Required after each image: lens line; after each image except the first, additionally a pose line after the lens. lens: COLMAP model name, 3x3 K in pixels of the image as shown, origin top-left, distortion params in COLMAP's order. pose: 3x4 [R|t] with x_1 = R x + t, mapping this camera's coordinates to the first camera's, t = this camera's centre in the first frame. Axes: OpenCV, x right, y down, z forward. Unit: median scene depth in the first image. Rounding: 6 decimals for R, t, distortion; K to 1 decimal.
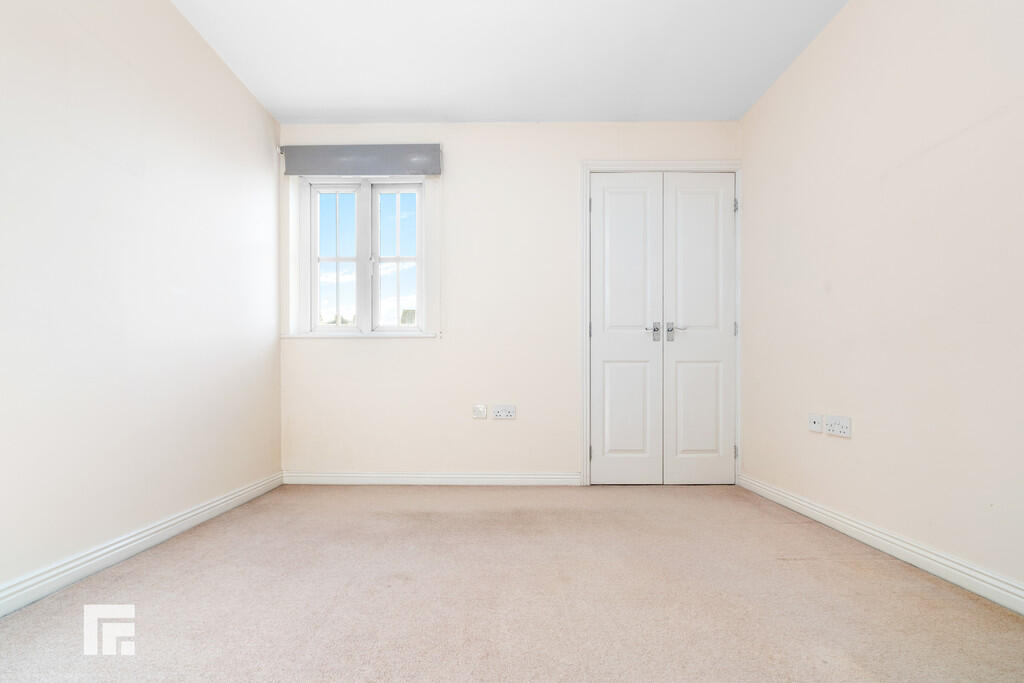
lens RADIAL K [[440.6, 0, 508.2], [0, 440.6, 387.1], [0, 0, 1]] dist [-0.002599, 0.000040]
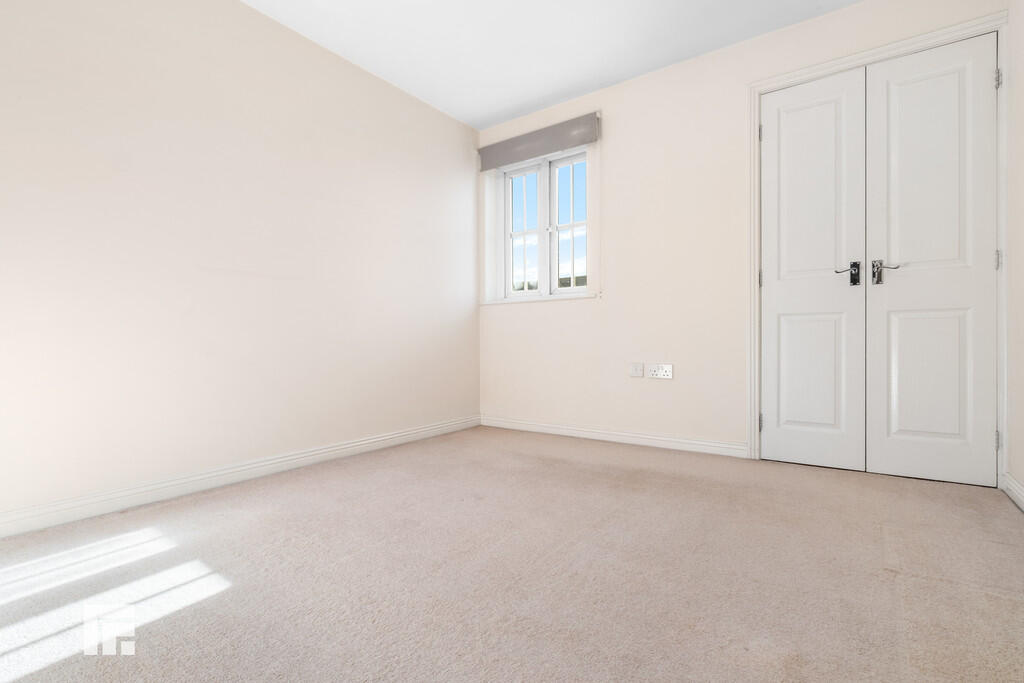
lens RADIAL K [[465.3, 0, 512.2], [0, 465.3, 341.8], [0, 0, 1]] dist [0.004339, 0.000544]
pose [[0.828175, -0.003907, -0.560456, 0.293143], [-0.001084, 0.999963, -0.008573, 0.001980], [0.560468, 0.007707, 0.828140, -0.020370]]
